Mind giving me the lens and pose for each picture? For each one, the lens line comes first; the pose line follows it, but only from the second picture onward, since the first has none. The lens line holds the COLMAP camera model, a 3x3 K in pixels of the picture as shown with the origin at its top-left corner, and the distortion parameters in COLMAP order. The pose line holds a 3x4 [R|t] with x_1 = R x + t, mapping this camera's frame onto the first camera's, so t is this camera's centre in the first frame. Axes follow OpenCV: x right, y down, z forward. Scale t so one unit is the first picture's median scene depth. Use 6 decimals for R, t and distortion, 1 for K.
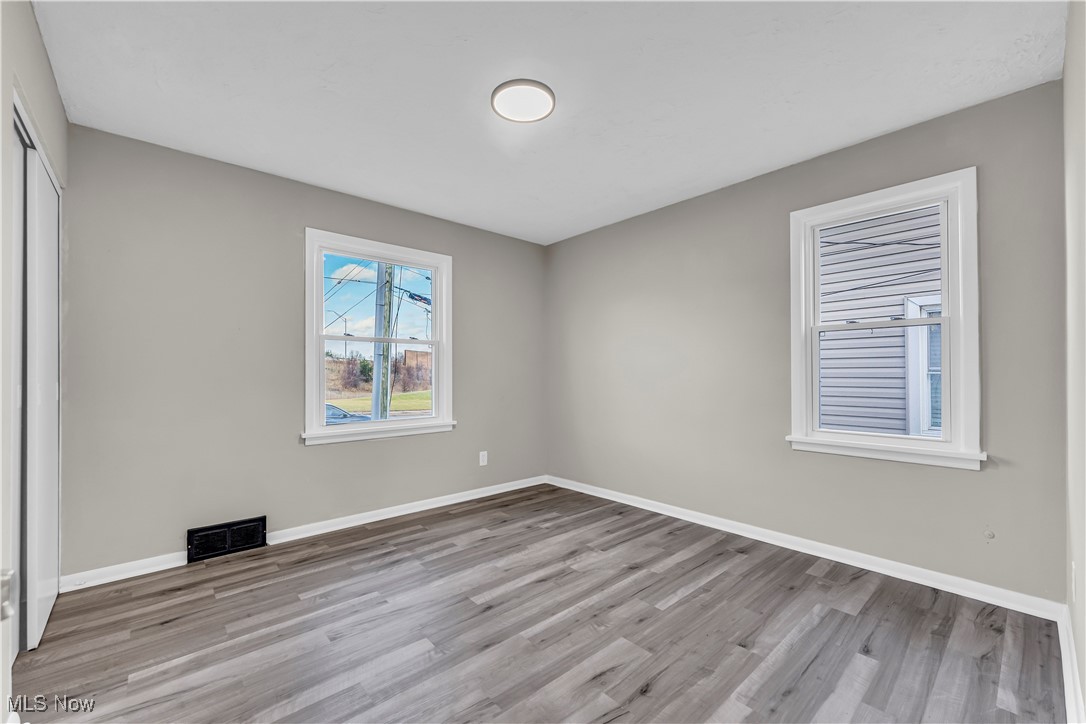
lens RADIAL K [[438.6, 0, 540.3], [0, 438.6, 370.0], [0, 0, 1]] dist [0.001544, 0.000054]
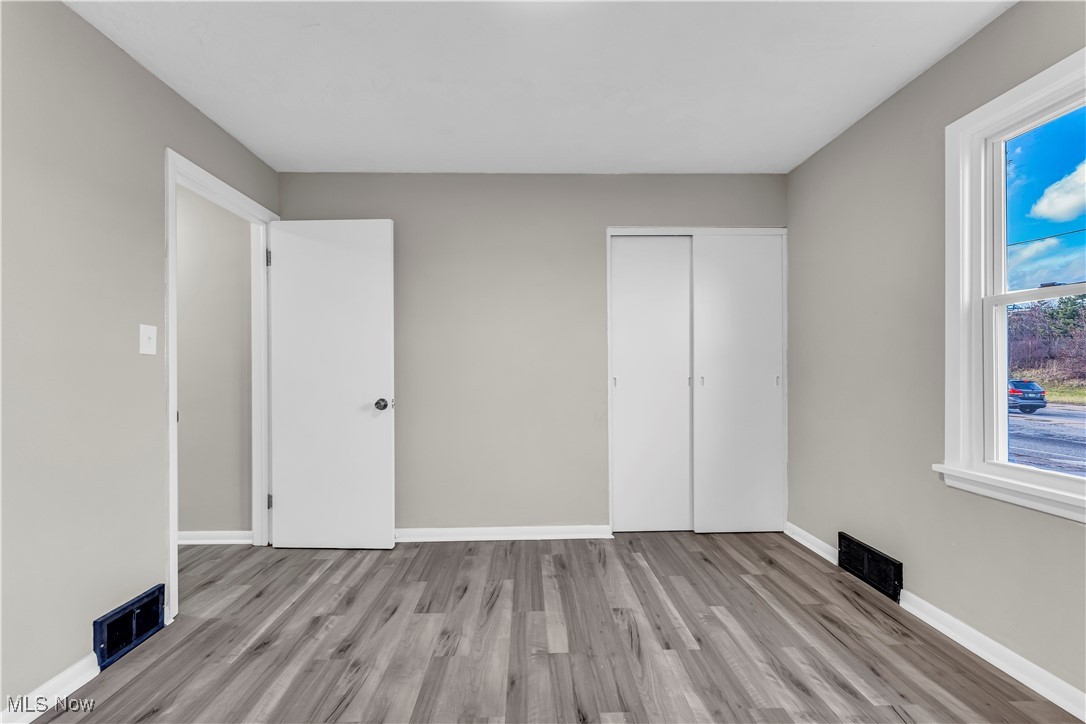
lens RADIAL K [[438.6, 0, 537.9], [0, 438.6, 365.9], [0, 0, 1]] dist [0.001544, 0.000054]
pose [[-0.645752, 0.001696, -0.763545, 0.417993], [0.013730, 0.999862, -0.009391, 0.001622], [0.763424, -0.016547, -0.645686, 1.307801]]
